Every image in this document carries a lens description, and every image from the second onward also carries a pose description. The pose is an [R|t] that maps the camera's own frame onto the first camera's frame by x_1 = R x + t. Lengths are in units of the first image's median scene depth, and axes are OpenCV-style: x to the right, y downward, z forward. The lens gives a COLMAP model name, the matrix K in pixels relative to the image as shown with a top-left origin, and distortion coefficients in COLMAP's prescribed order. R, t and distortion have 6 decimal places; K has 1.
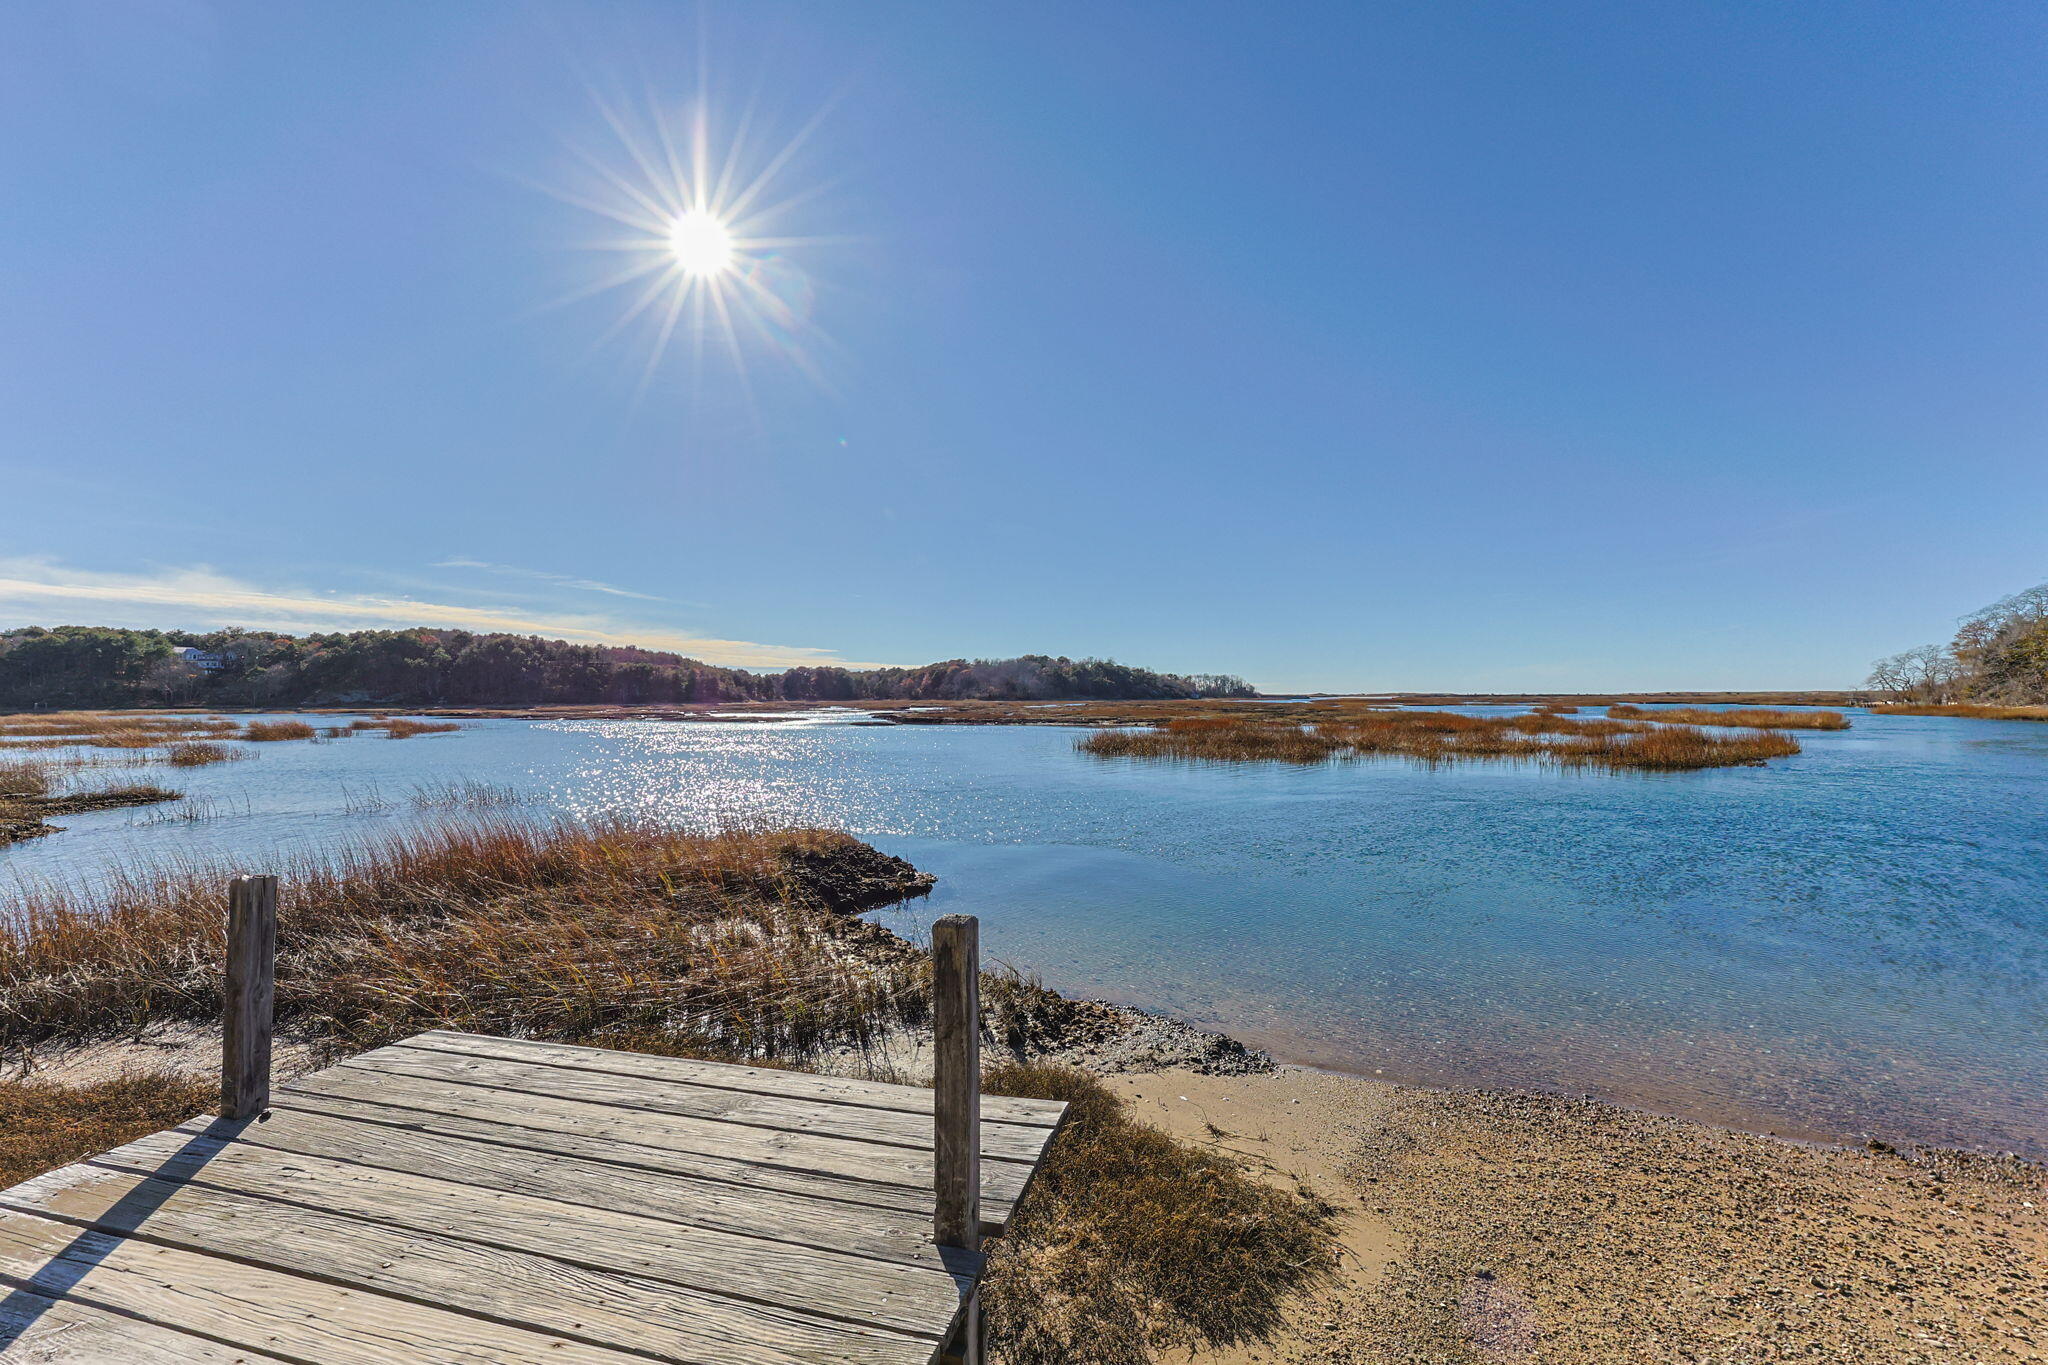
lens RADIAL K [[1531.6, 0, 1024.0], [0, 1531.6, 682.5], [0, 0, 1]] dist [0.075194, 0.005112]
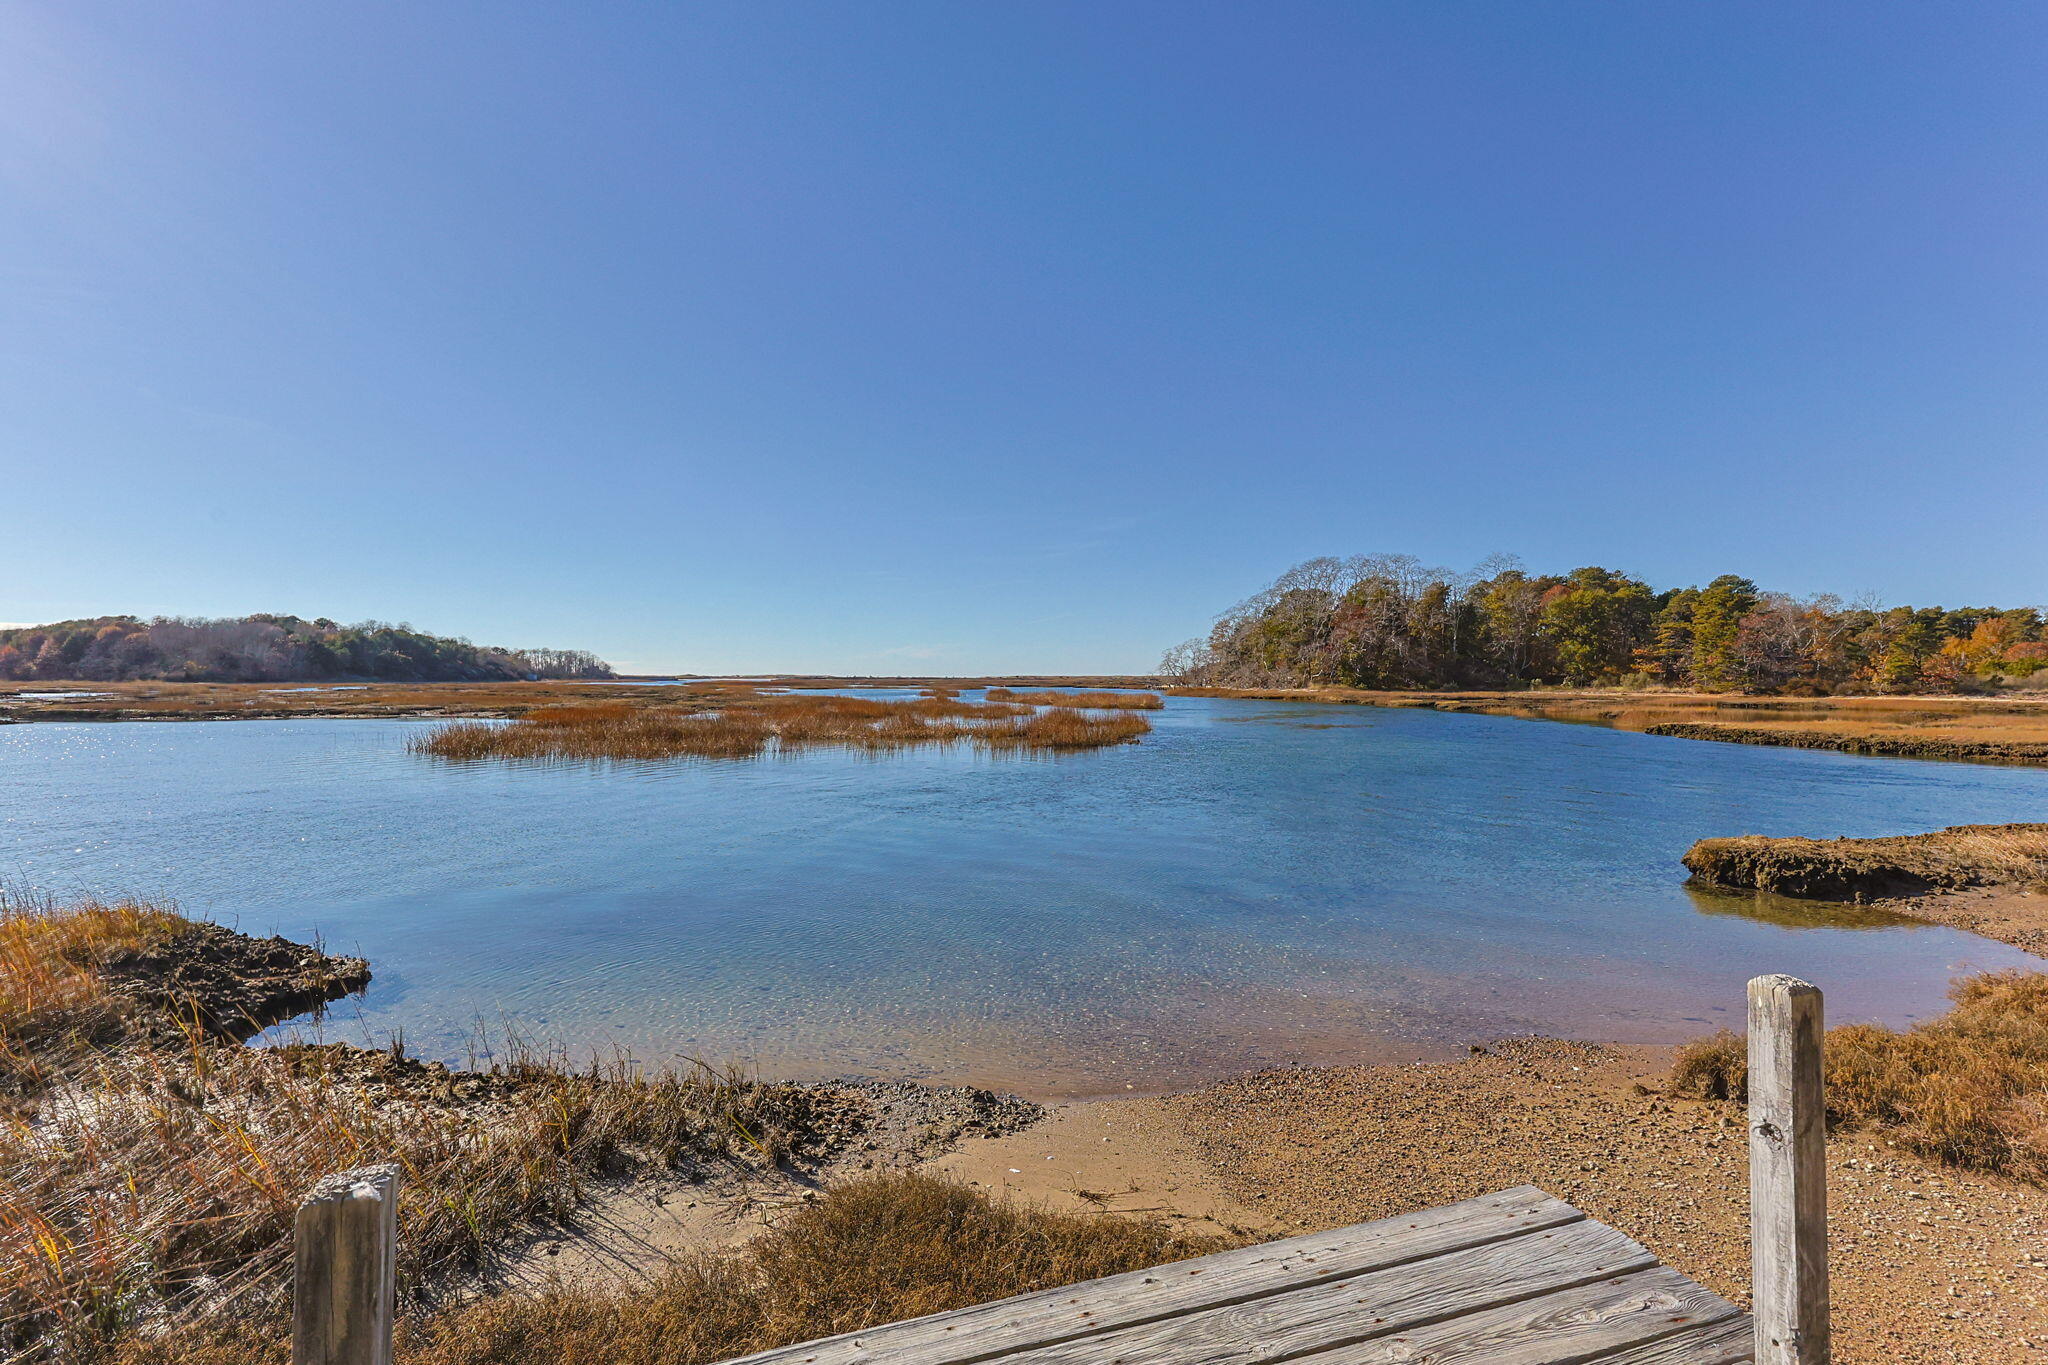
lens RADIAL K [[1531.6, 0, 1024.0], [0, 1531.6, 682.5], [0, 0, 1]] dist [0.075194, 0.005112]
pose [[0.572173, -0.000257, 0.820133, -0.409298], [-0.015052, 0.999828, 0.010814, -0.000382], [-0.819994, -0.018533, 0.572071, 0.379160]]
